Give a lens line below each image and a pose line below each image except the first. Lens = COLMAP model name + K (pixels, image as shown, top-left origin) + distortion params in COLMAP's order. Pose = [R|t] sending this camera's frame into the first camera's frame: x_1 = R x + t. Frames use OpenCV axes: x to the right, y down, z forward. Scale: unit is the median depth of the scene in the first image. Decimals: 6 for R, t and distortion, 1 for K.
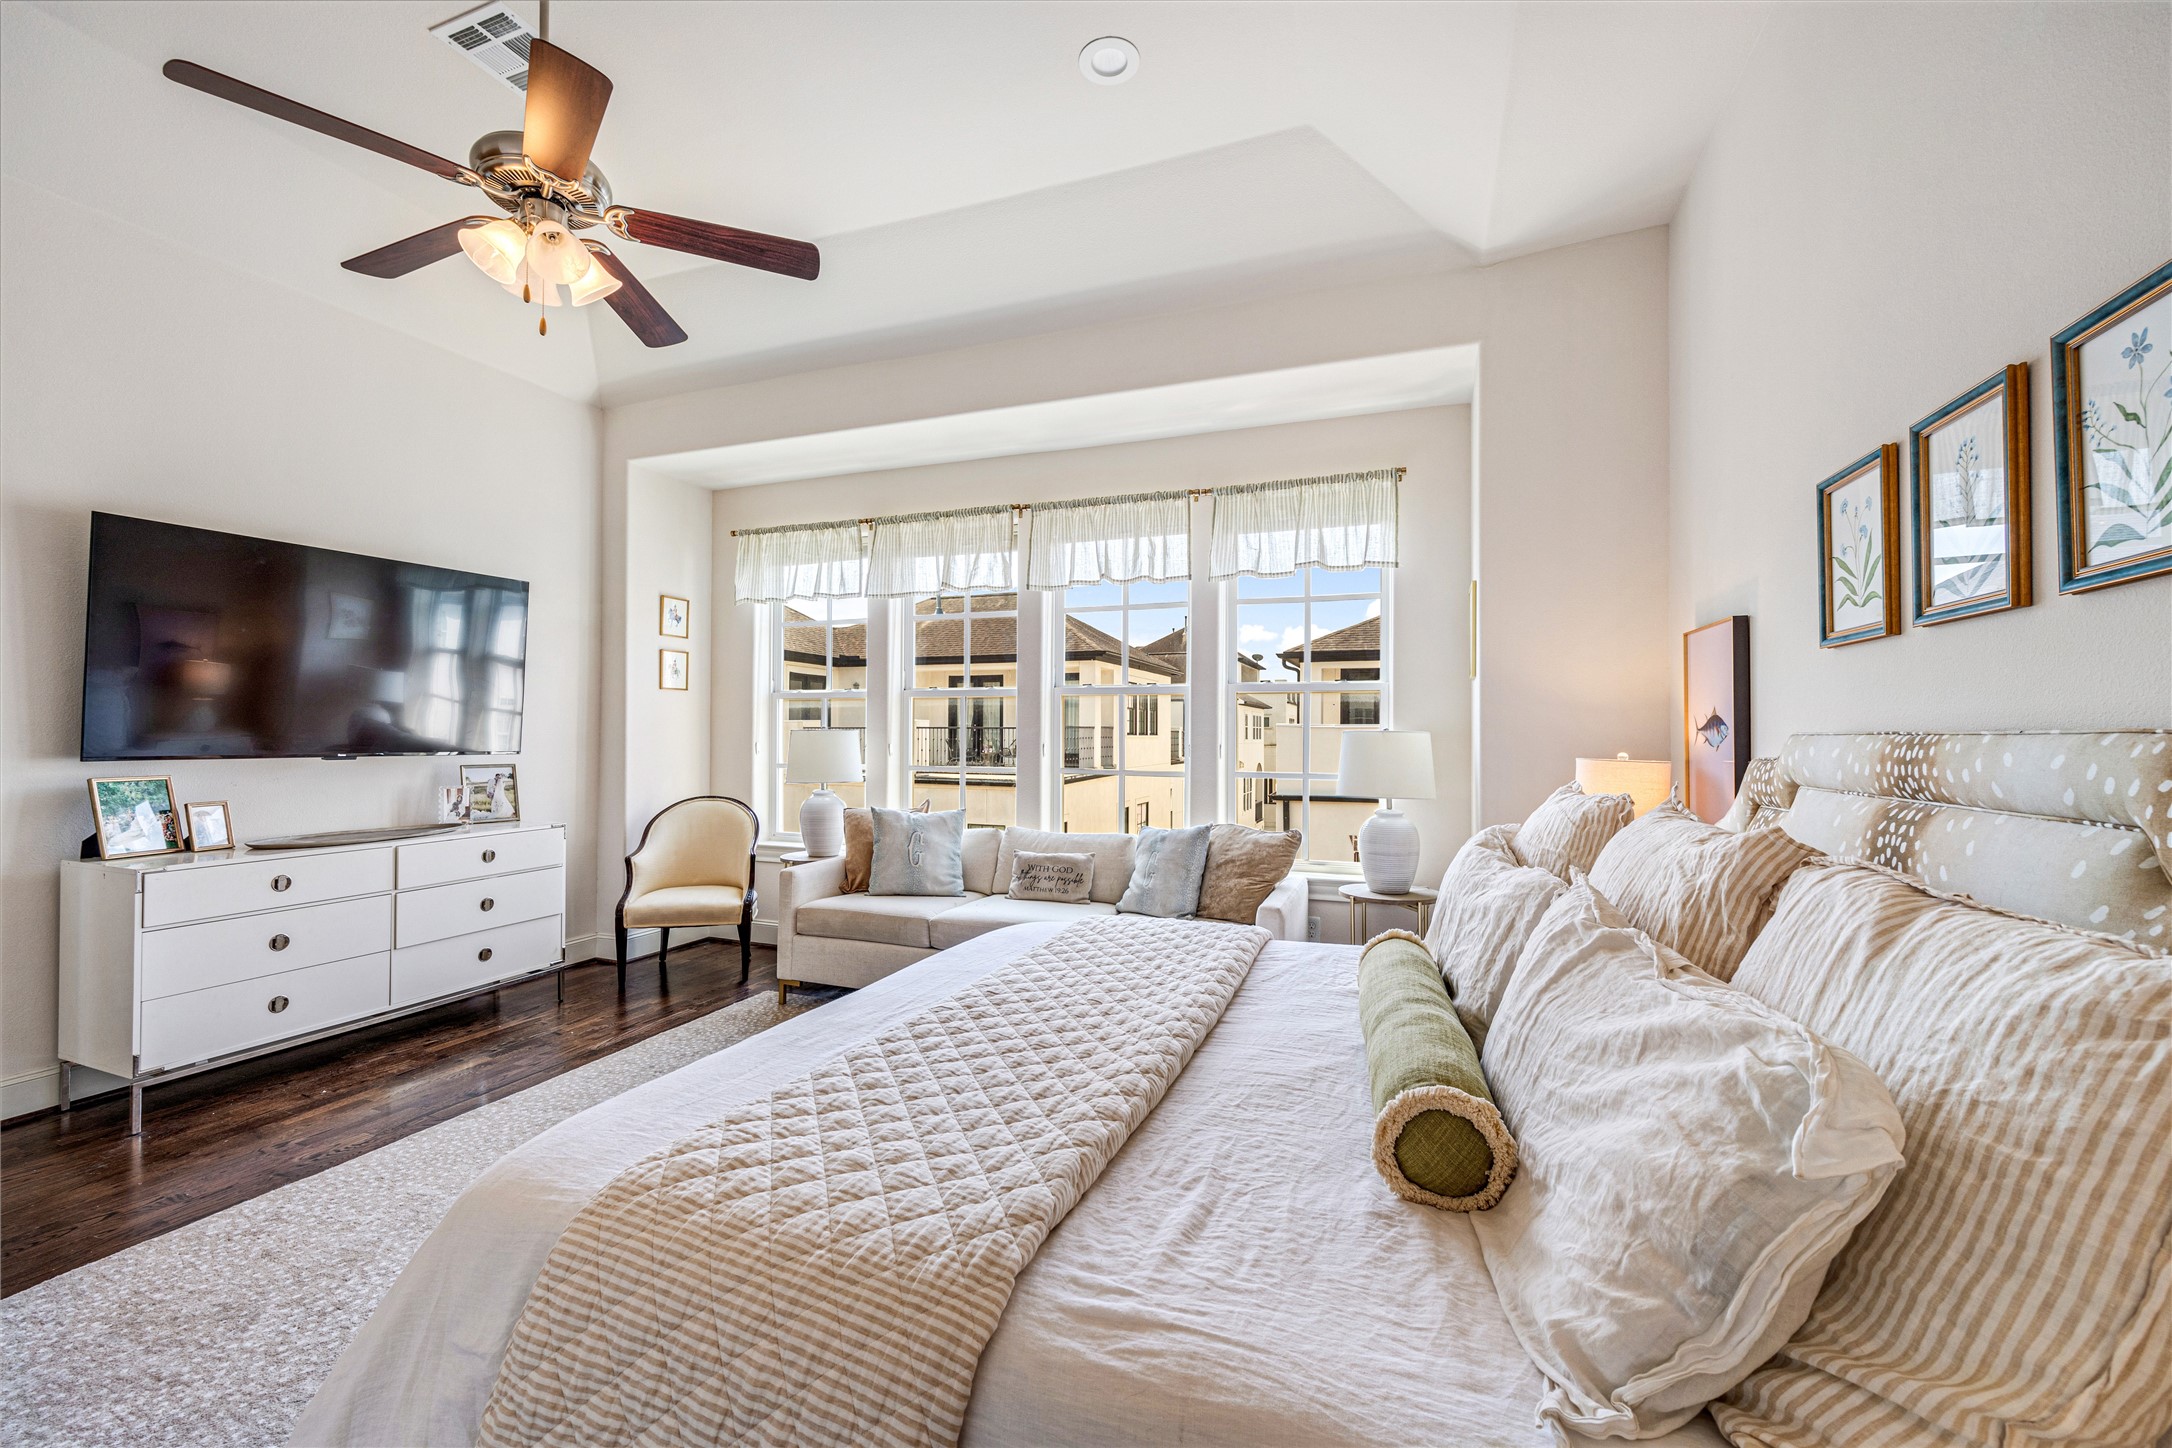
lens RADIAL K [[874.1, 0, 1086.0], [0, 874.1, 724.0], [0, 0, 1]] dist [-0.000398, -0.000119]
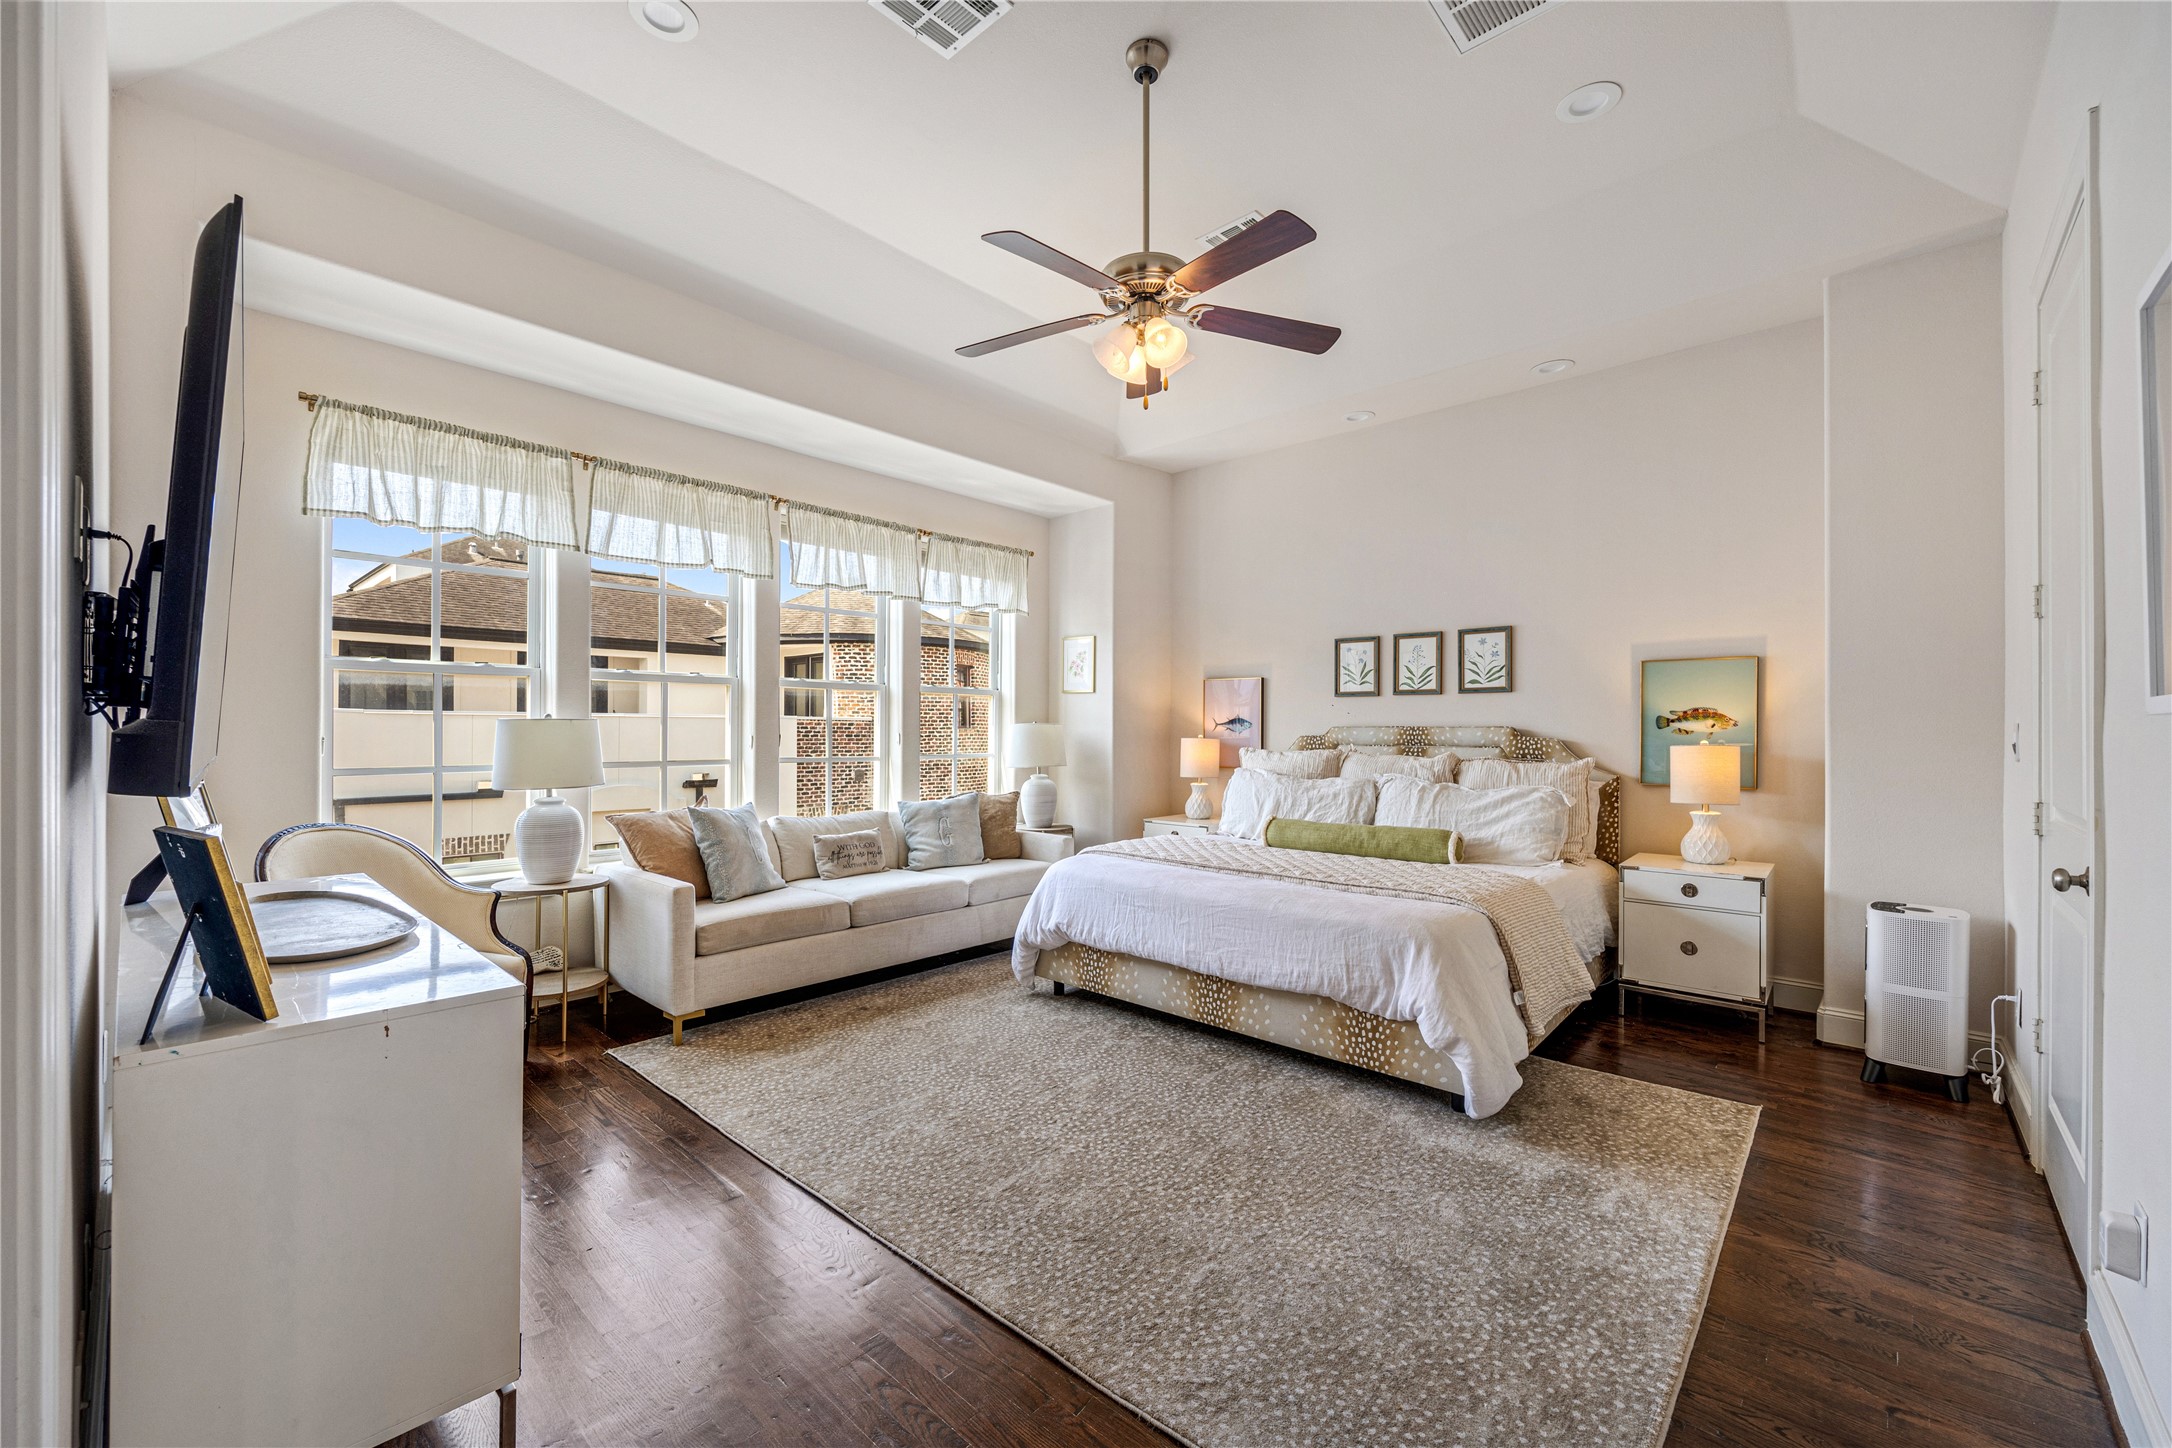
lens RADIAL K [[874.1, 0, 1086.0], [0, 874.1, 724.0], [0, 0, 1]] dist [-0.000398, -0.000119]
pose [[0.365828, 0.000422, 0.930682, -0.906110], [-0.014632, 0.999879, 0.005298, 0.000264], [-0.930567, -0.015556, 0.365790, 0.304656]]
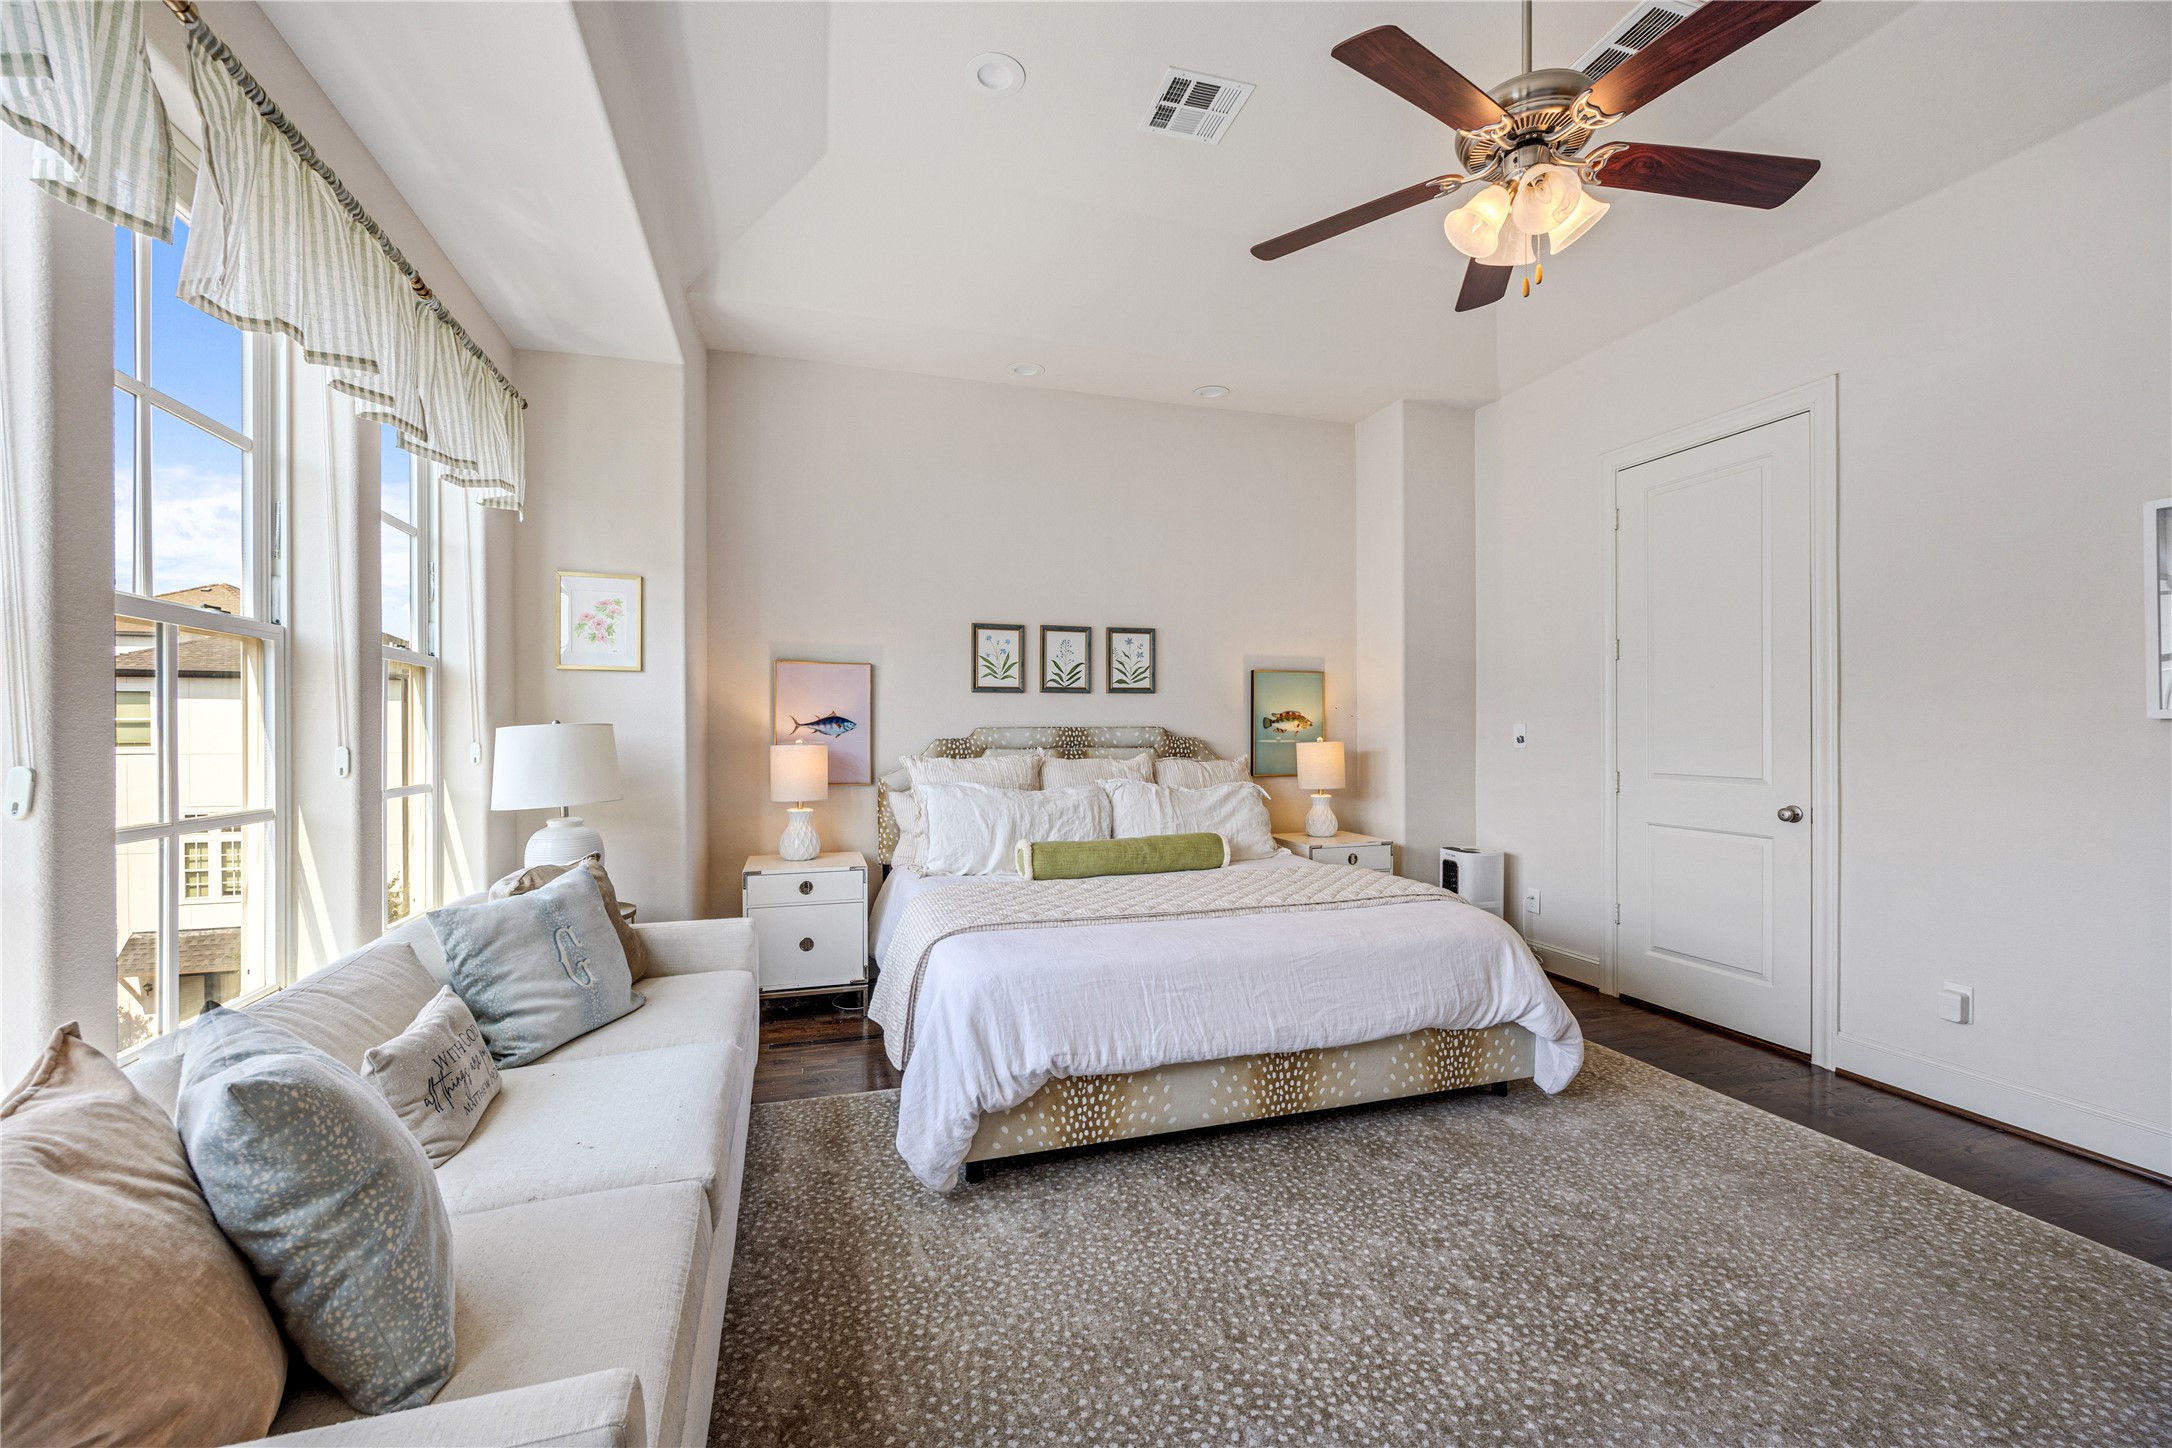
lens RADIAL K [[863.7, 0, 1075.2], [0, 863.7, 734.3], [0, 0, 1]] dist [-0.002786, -0.000316]
pose [[-0.619427, -0.008250, 0.785011, -0.513021], [-0.011363, 0.999934, 0.001543, 0.010305], [-0.784972, -0.007965, -0.619480, 0.964446]]
